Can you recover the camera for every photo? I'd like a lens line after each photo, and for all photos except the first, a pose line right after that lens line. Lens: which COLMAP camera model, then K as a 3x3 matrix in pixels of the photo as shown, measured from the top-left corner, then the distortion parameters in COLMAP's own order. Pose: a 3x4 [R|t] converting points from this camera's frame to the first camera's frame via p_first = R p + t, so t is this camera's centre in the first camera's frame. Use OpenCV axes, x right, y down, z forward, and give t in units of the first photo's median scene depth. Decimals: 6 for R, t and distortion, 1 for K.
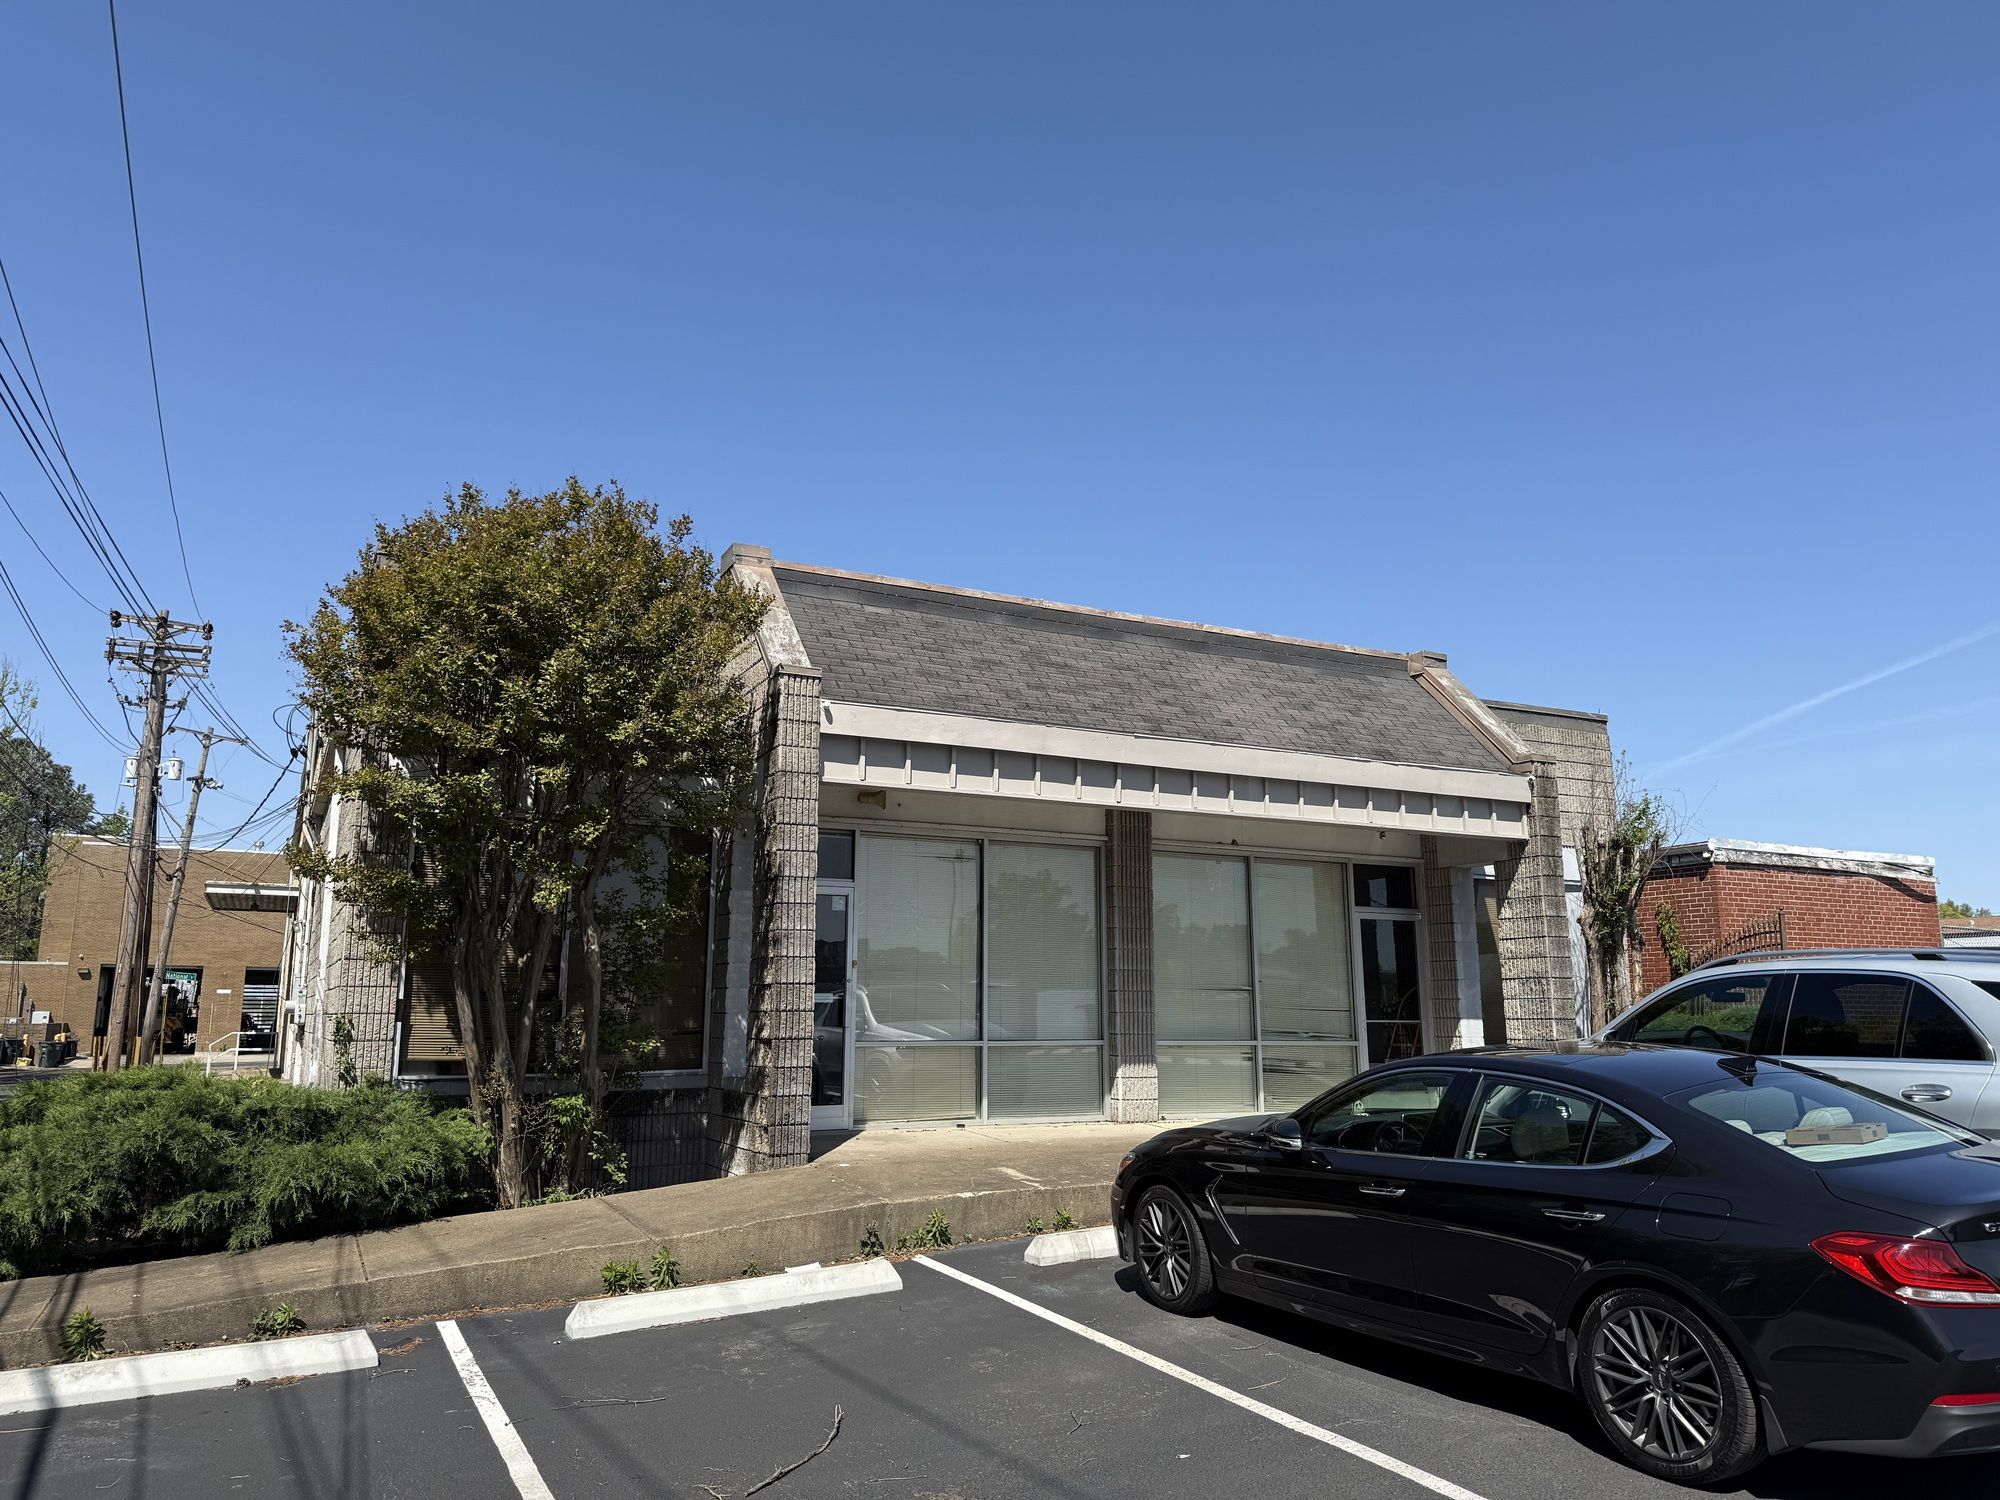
lens RADIAL K [[1416.9, 0, 1000.0], [0, 1416.9, 750.0], [0, 0, 1]] dist [0.070605, 0.003021]
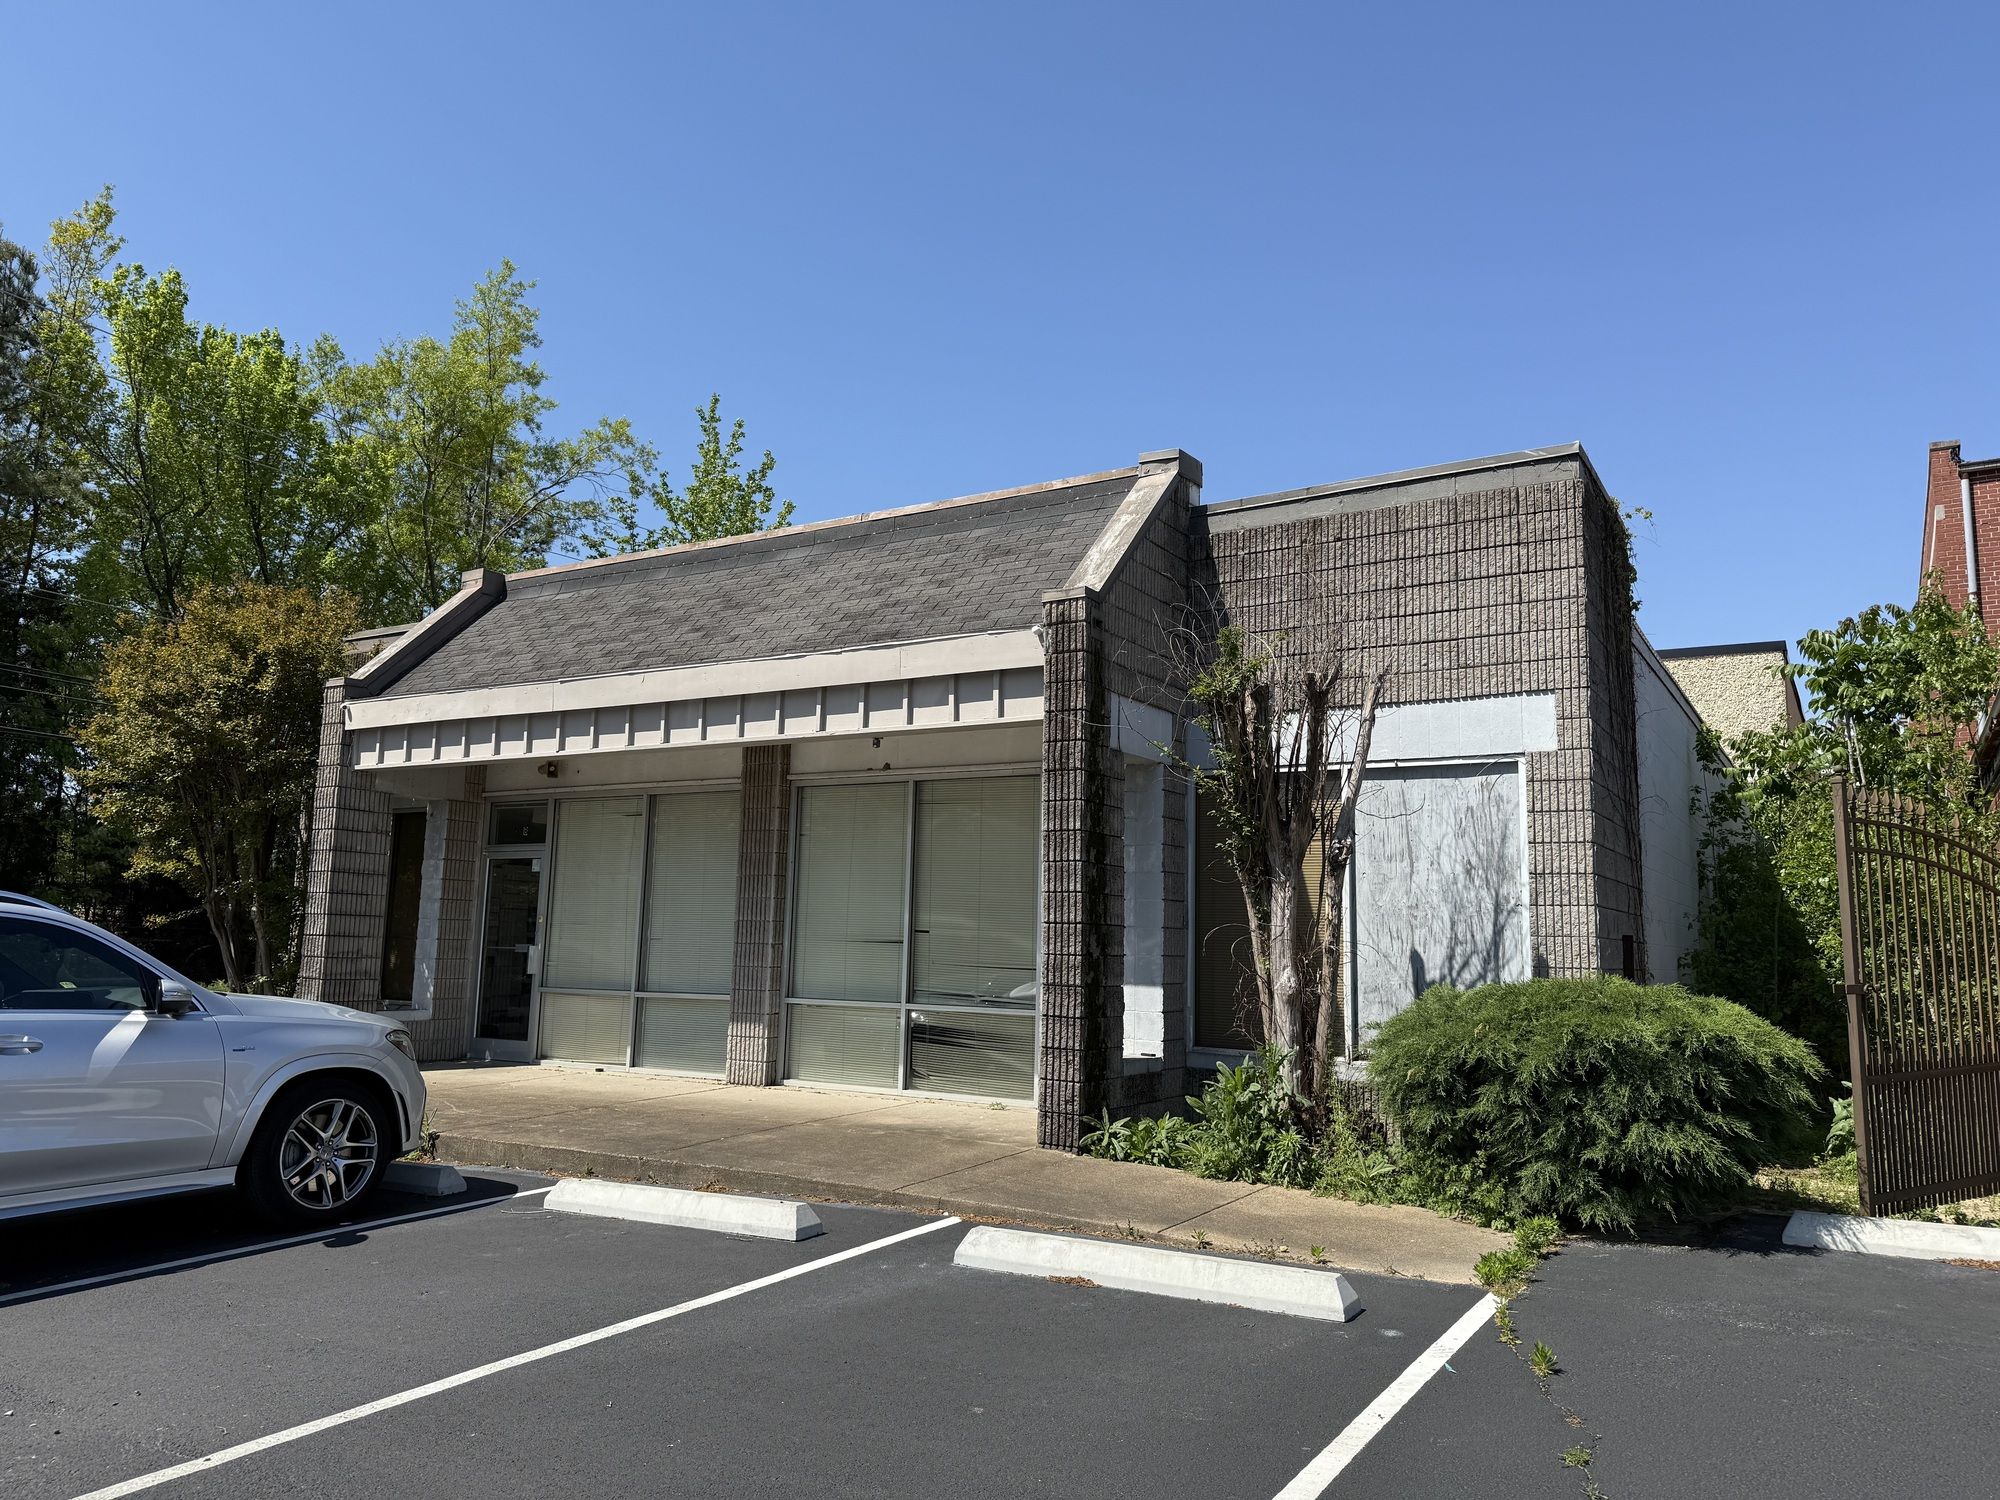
lens RADIAL K [[1416.9, 0, 1000.0], [0, 1416.9, 750.0], [0, 0, 1]] dist [0.070605, 0.003021]
pose [[0.518095, -0.114228, -0.847661, 0.914371], [0.133375, 0.989708, -0.051850, 0.108719], [0.844860, -0.086194, 0.527998, 0.623983]]
